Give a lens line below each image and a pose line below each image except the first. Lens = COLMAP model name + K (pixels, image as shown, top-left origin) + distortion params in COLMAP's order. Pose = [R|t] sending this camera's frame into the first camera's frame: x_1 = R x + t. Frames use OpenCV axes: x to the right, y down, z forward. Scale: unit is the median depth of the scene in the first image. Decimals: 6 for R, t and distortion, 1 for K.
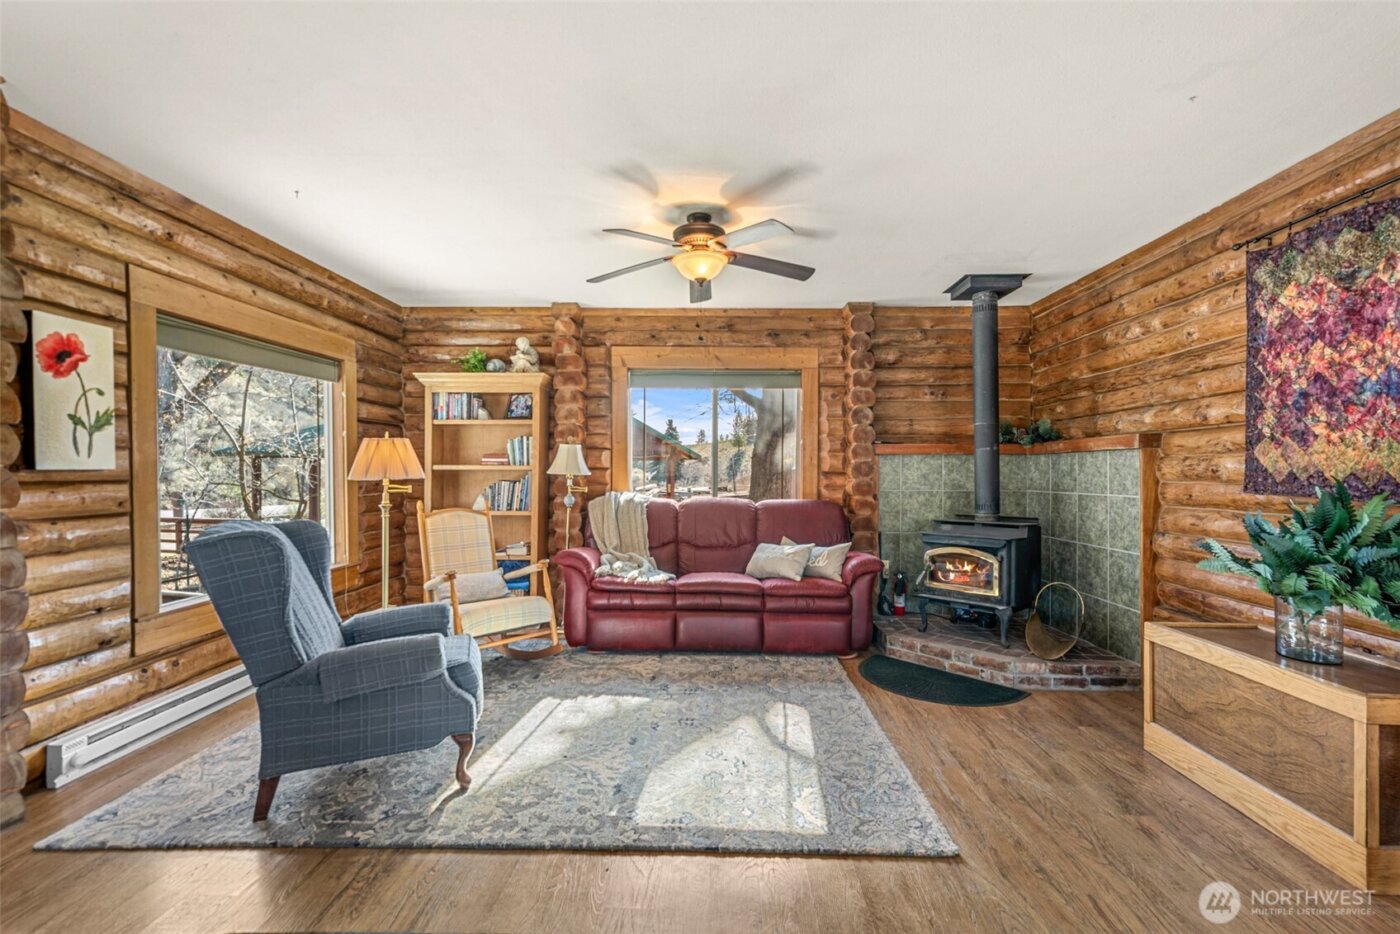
lens RADIAL K [[615.9, 0, 705.3], [0, 615.9, 472.1], [0, 0, 1]] dist [0.002958, -0.001050]
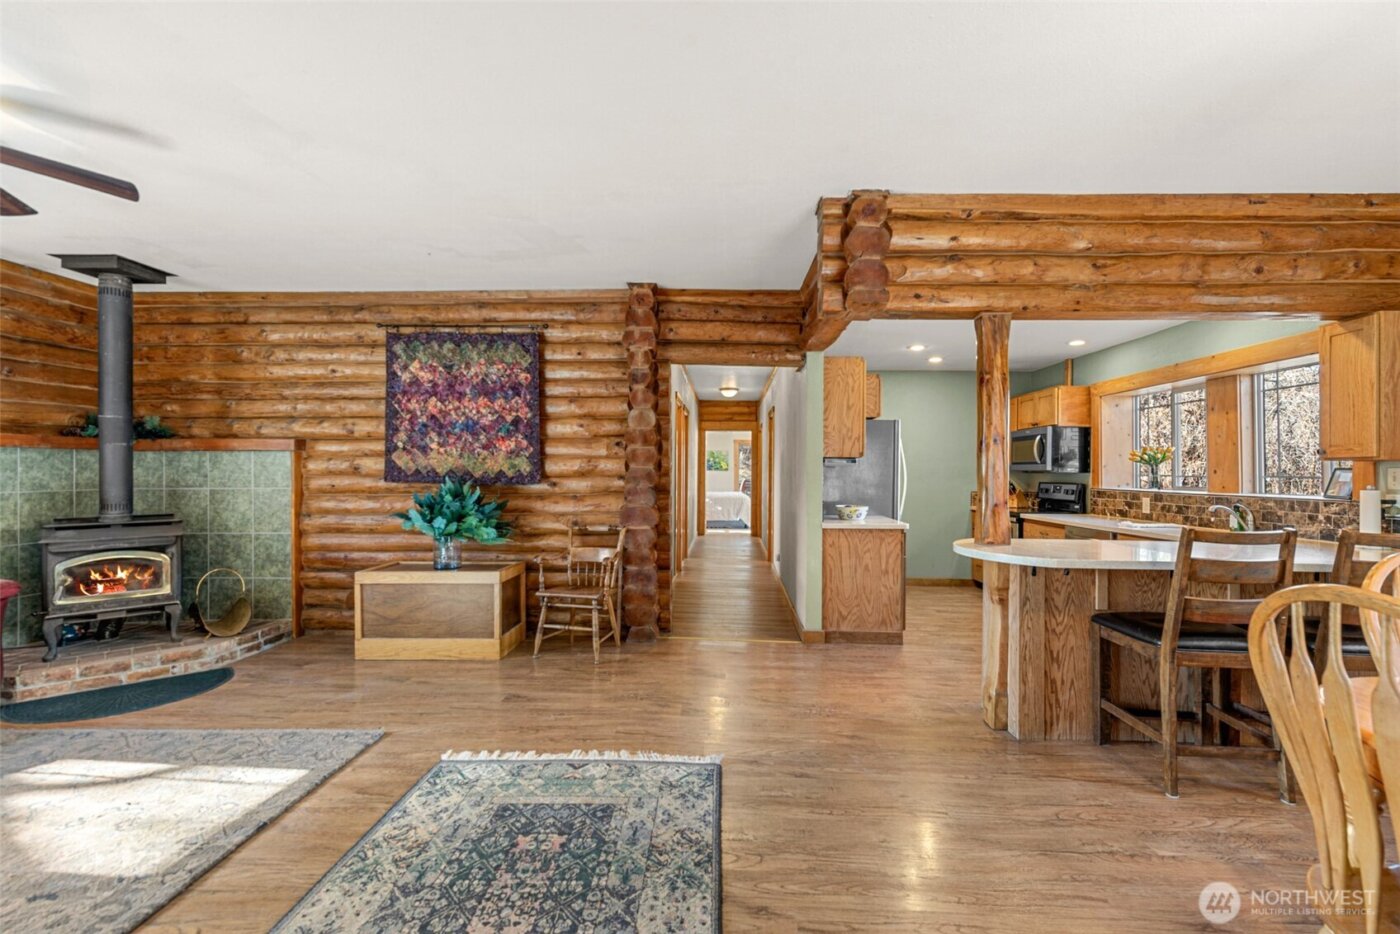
lens RADIAL K [[615.9, 0, 718.2], [0, 615.9, 475.2], [0, 0, 1]] dist [0.002958, -0.001050]
pose [[-0.010598, -0.013020, 0.999859, -0.515845], [-0.000590, 0.999915, 0.013015, -0.003859], [-0.999944, -0.000452, -0.010605, 0.110393]]
